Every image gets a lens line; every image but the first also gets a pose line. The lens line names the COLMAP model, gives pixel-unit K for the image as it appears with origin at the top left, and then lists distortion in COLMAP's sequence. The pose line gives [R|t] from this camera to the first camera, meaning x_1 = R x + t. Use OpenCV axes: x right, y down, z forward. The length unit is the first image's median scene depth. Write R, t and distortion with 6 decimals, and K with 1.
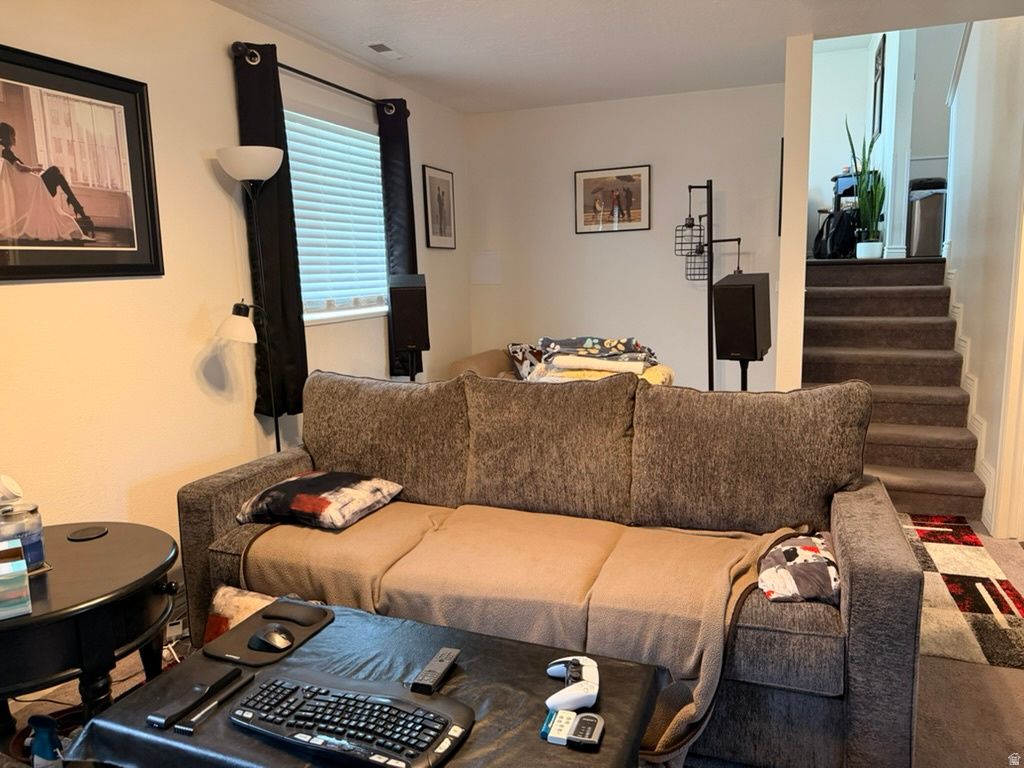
lens RADIAL K [[717.9, 0, 527.0], [0, 717.9, 383.1], [0, 0, 1]] dist [0.124103, -0.206050]
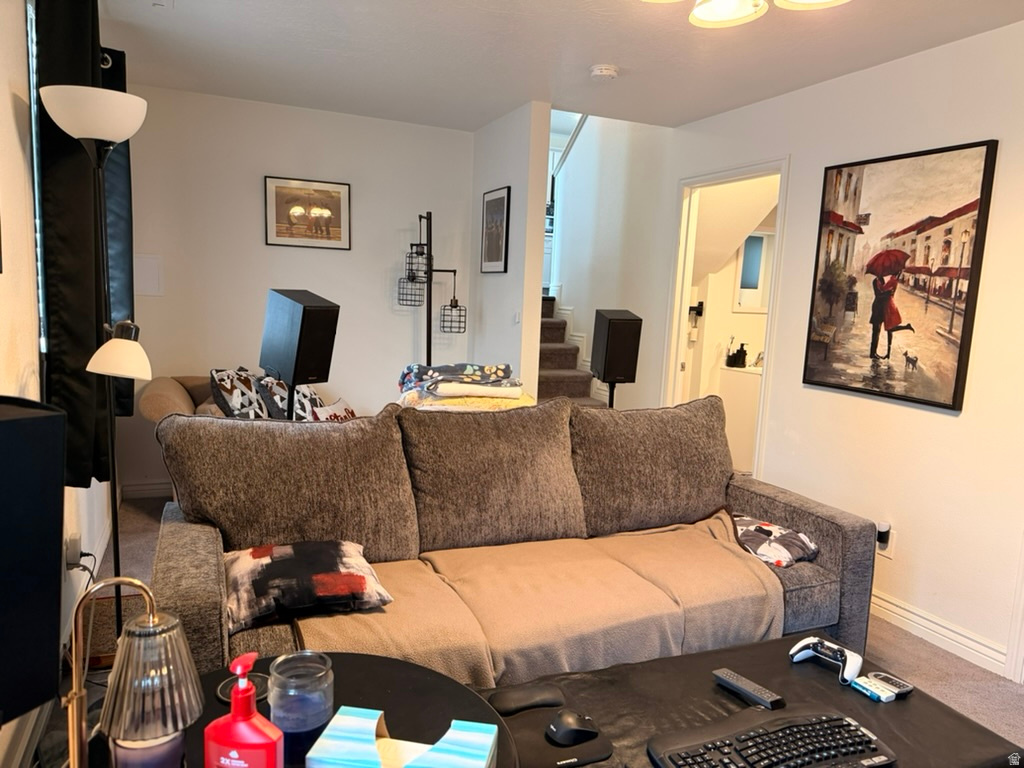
lens RADIAL K [[717.9, 0, 527.0], [0, 717.9, 383.1], [0, 0, 1]] dist [0.124103, -0.206050]
pose [[0.714091, -0.031100, 0.699362, -0.559307], [0.048018, 0.998836, -0.004612, -0.029015], [-0.698404, 0.036875, 0.714753, 0.234901]]
